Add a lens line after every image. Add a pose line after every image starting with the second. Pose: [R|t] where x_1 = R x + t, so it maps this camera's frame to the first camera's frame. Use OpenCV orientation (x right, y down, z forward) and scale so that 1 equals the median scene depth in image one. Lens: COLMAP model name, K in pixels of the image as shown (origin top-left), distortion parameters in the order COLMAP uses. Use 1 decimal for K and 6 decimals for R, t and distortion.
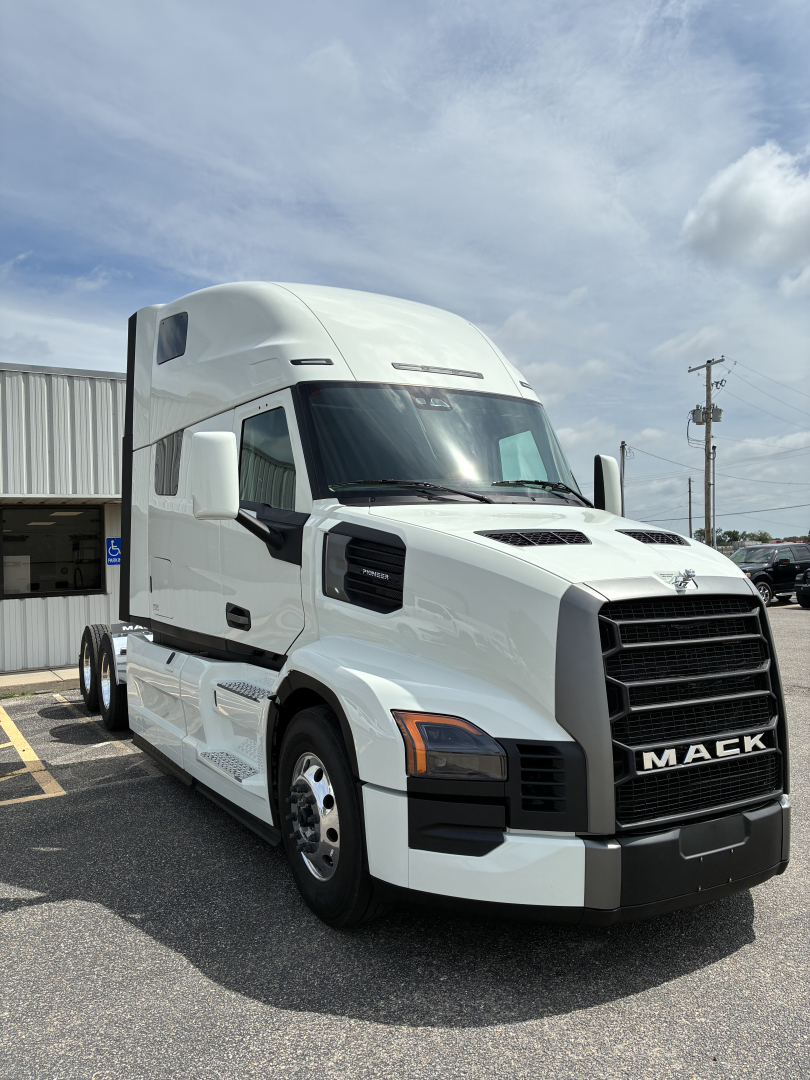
lens RADIAL K [[817.8, 0, 374.5], [0, 817.8, 536.2], [0, 0, 1]] dist [0.005627, -0.002851]
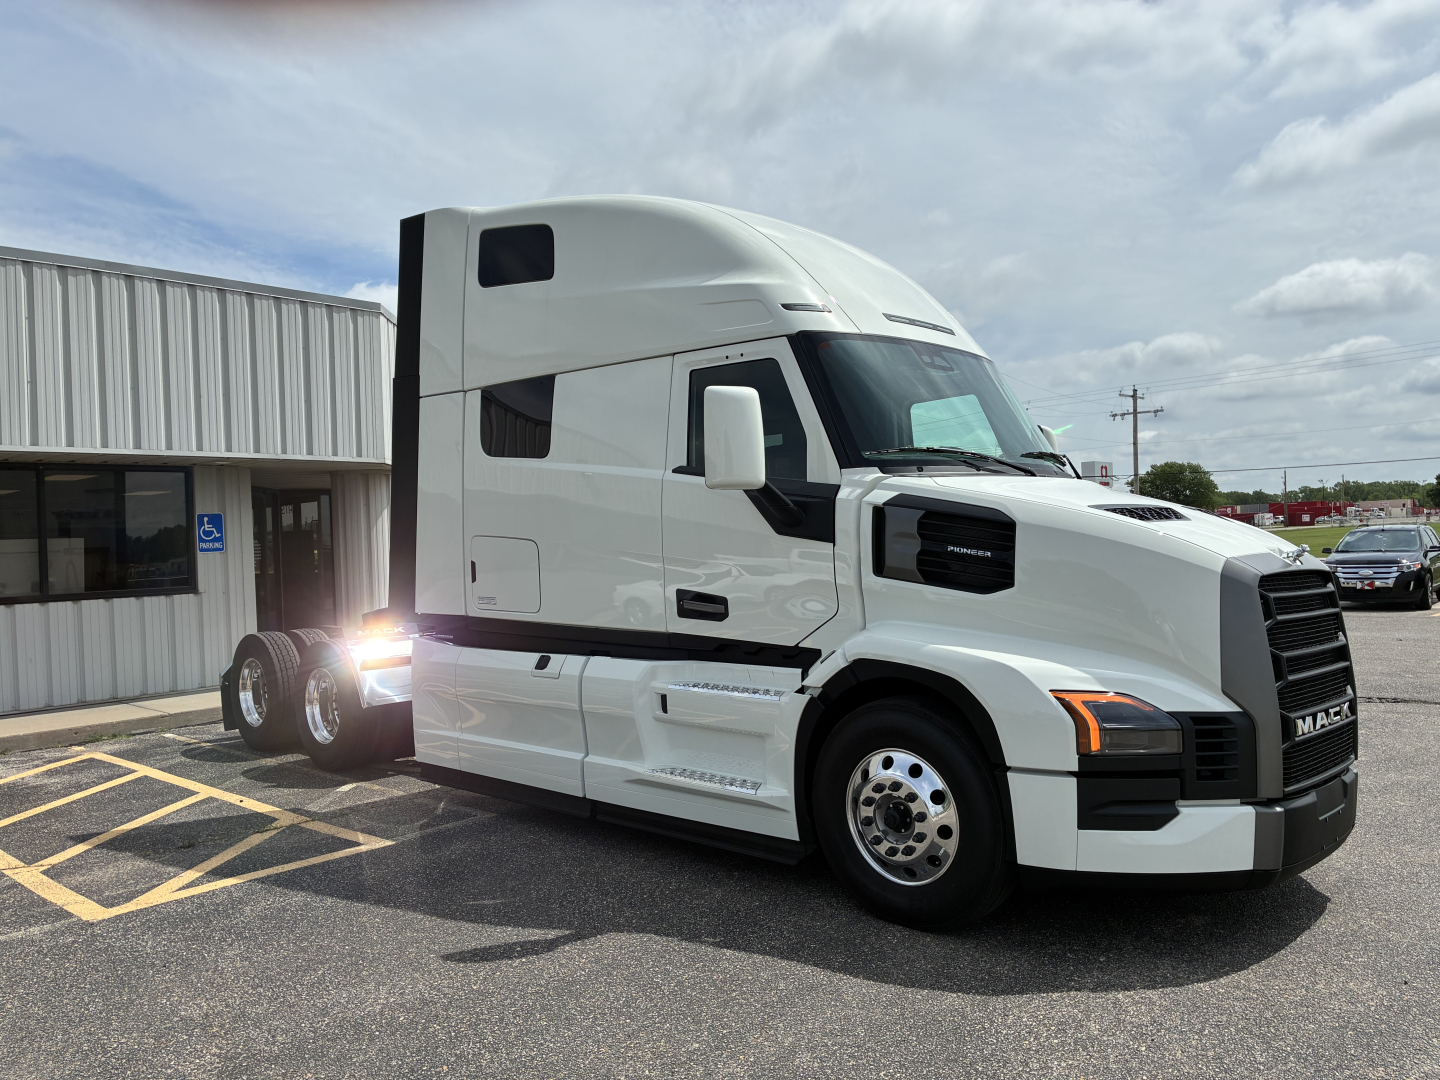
lens RADIAL K [[1118.2, 0, 670.0], [0, 1118.2, 541.6], [0, 0, 1]] dist [0.043842, -0.090339]
pose [[0.963955, 0.004793, 0.266021, -0.732991], [-0.009865, 0.999794, 0.017736, 0.018499], [-0.265881, -0.019721, 0.963804, -0.143448]]
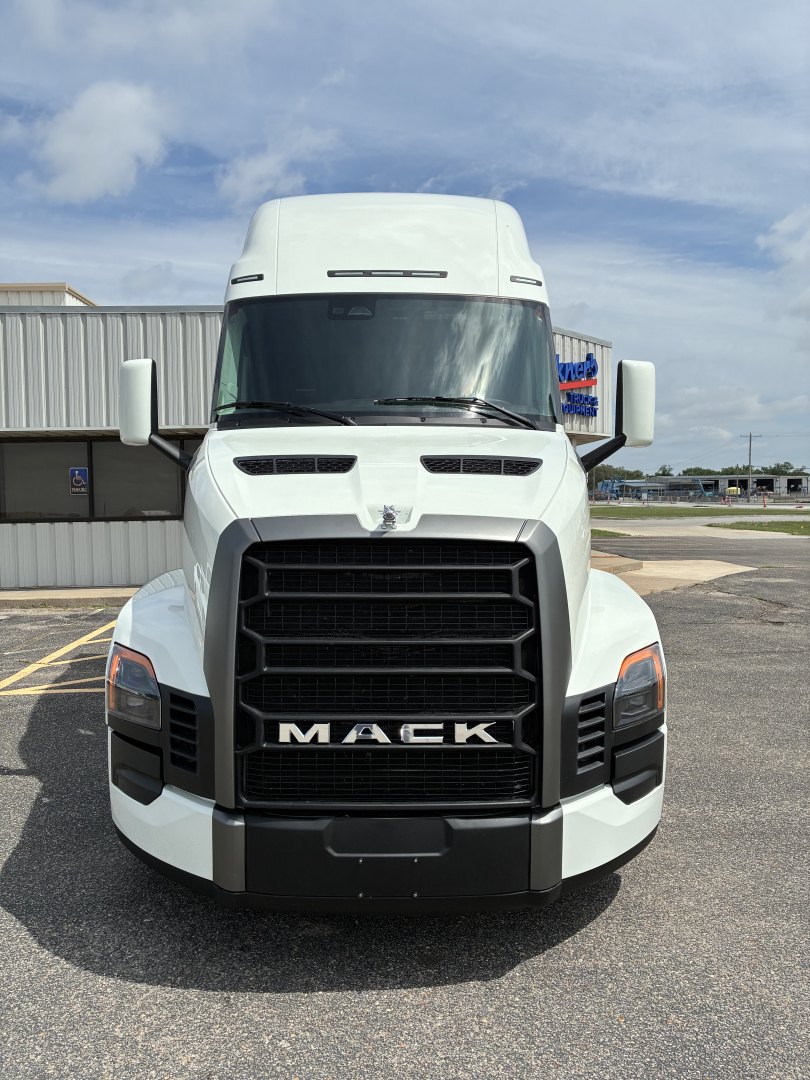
lens RADIAL K [[817.8, 0, 374.5], [0, 817.8, 536.2], [0, 0, 1]] dist [0.005627, -0.002851]
pose [[0.884799, 0.039694, -0.464280, 0.710458], [0.000890, 0.996219, 0.086870, 0.002200], [0.465973, -0.077276, 0.881418, 0.288654]]
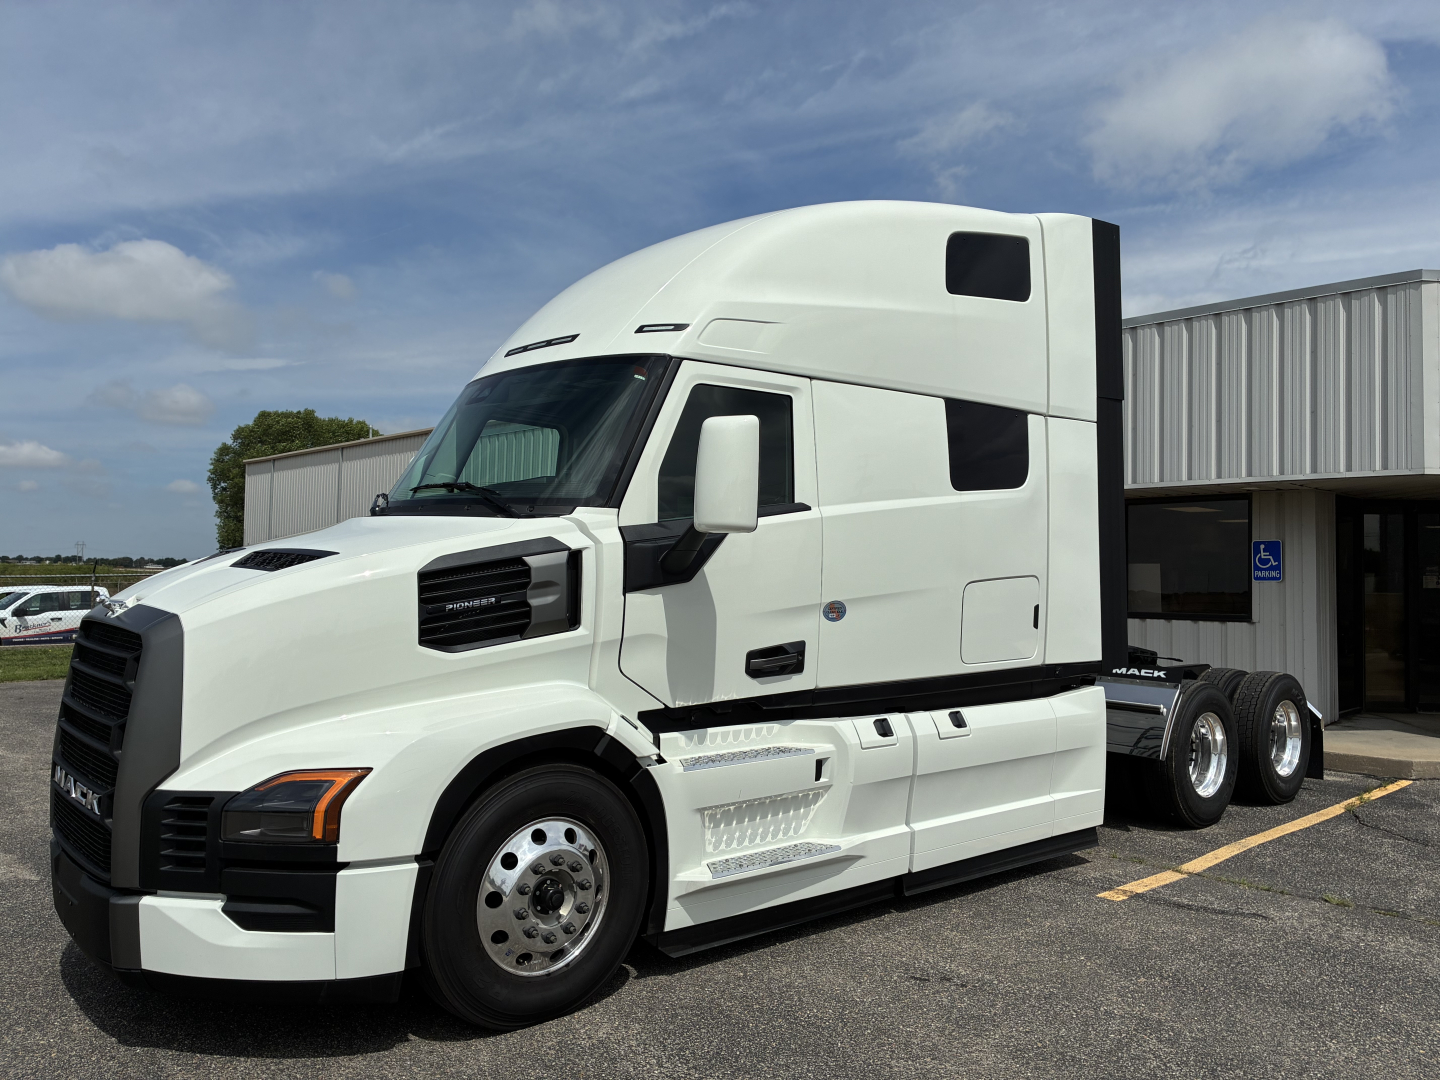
lens RADIAL K [[1052.8, 0, 720.0], [0, 1052.8, 540.0], [0, 0, 1]] dist [0.150883, -0.199108]
pose [[0.242578, 0.011239, -0.970067, 1.665669], [-0.001345, 0.999936, 0.011248, -0.031071], [0.970131, -0.001424, 0.242578, 1.324750]]
